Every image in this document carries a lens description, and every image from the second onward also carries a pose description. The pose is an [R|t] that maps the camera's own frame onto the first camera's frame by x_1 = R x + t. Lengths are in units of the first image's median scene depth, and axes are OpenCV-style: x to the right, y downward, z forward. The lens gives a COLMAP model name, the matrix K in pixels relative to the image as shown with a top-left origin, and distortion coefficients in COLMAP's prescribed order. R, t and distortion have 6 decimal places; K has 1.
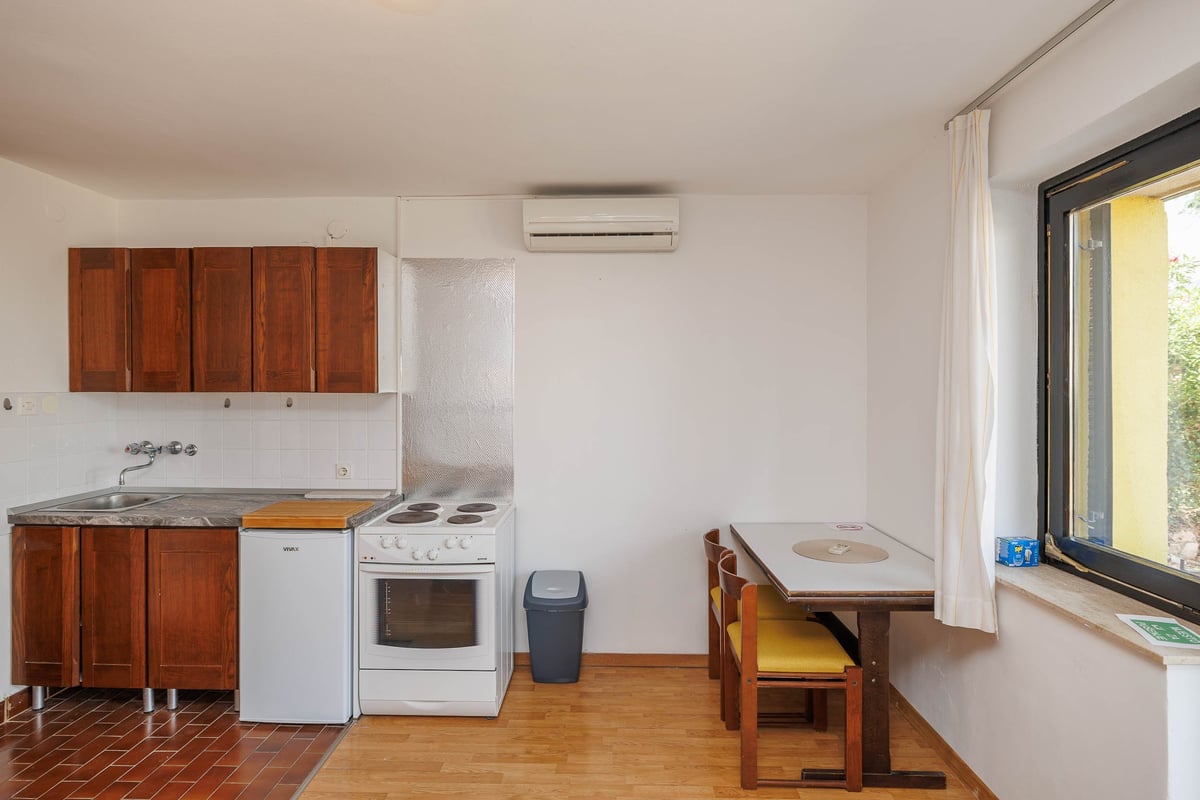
lens RADIAL K [[641.0, 0, 599.4], [0, 641.0, 394.3], [0, 0, 1]] dist [-0.000744, -0.000453]
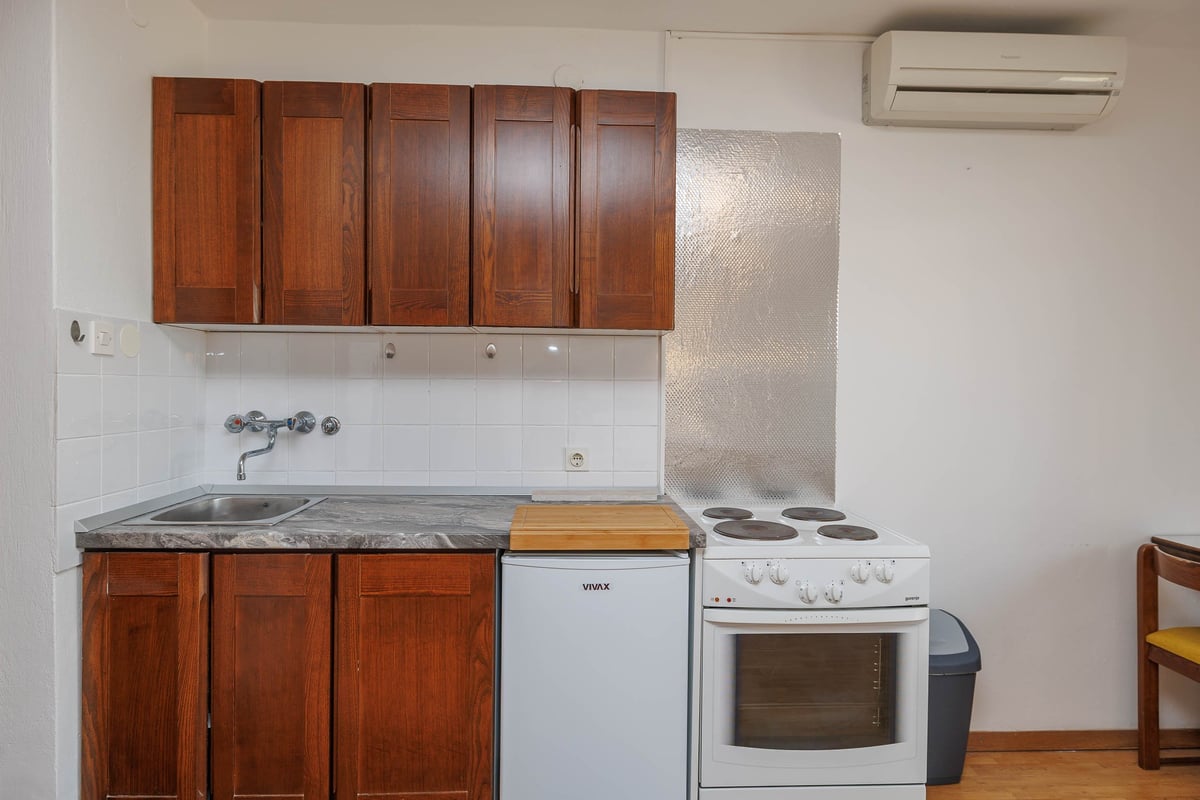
lens RADIAL K [[699.1, 0, 597.9], [0, 699.1, 399.6], [0, 0, 1]] dist [0.005247, -0.002783]
pose [[0.997517, 0.004522, 0.070287, -0.514634], [-0.004879, 0.999976, 0.004909, 0.068466], [-0.070263, -0.005239, 0.997515, 0.364457]]
